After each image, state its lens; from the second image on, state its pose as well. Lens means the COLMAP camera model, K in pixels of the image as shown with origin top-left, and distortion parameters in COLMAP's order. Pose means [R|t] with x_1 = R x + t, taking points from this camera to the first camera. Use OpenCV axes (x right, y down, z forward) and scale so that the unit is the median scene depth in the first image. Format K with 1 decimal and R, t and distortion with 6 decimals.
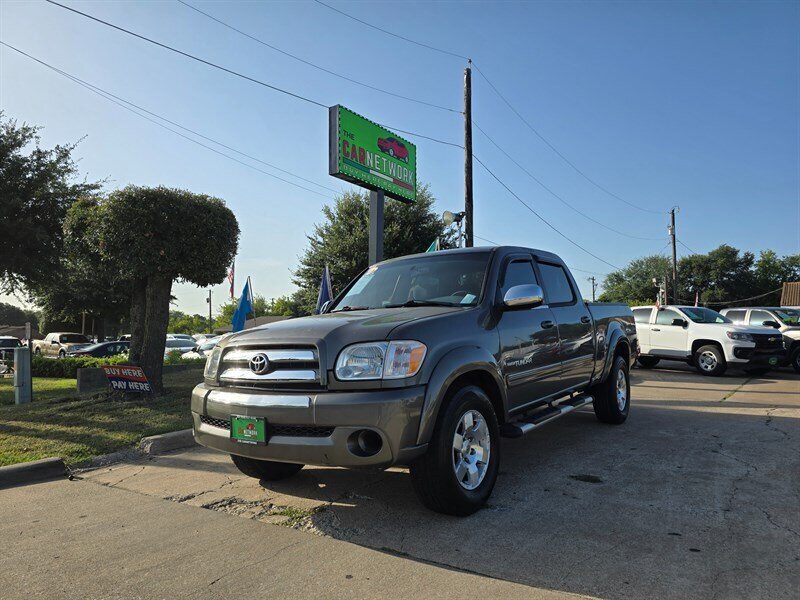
lens RADIAL K [[538.3, 0, 406.9], [0, 538.3, 299.0], [0, 0, 1]] dist [0.049367, -0.045268]
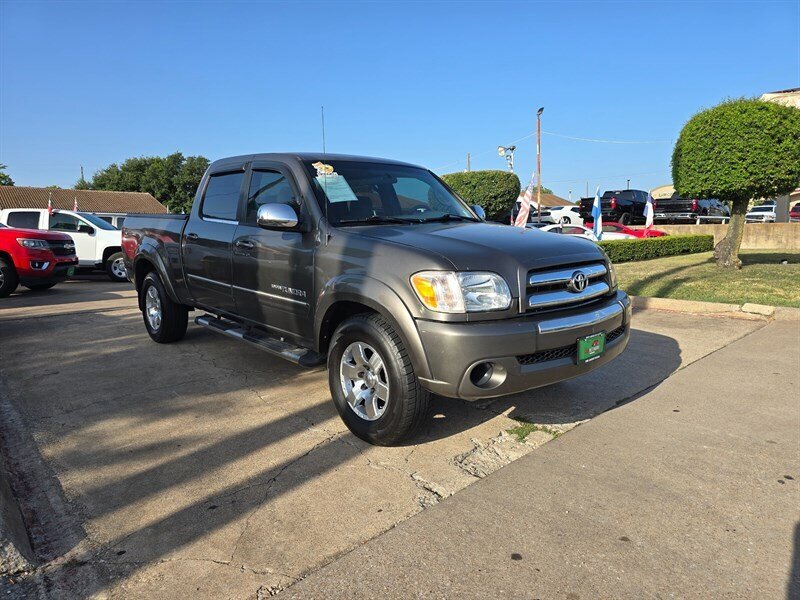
lens RADIAL K [[538.3, 0, 401.0], [0, 538.3, 296.4], [0, 0, 1]] dist [0.049367, -0.045268]
pose [[0.213952, -0.110028, 0.970628, -0.835410], [-0.056752, 0.990558, 0.124797, 0.027889], [-0.975194, -0.081785, 0.205688, 0.723244]]
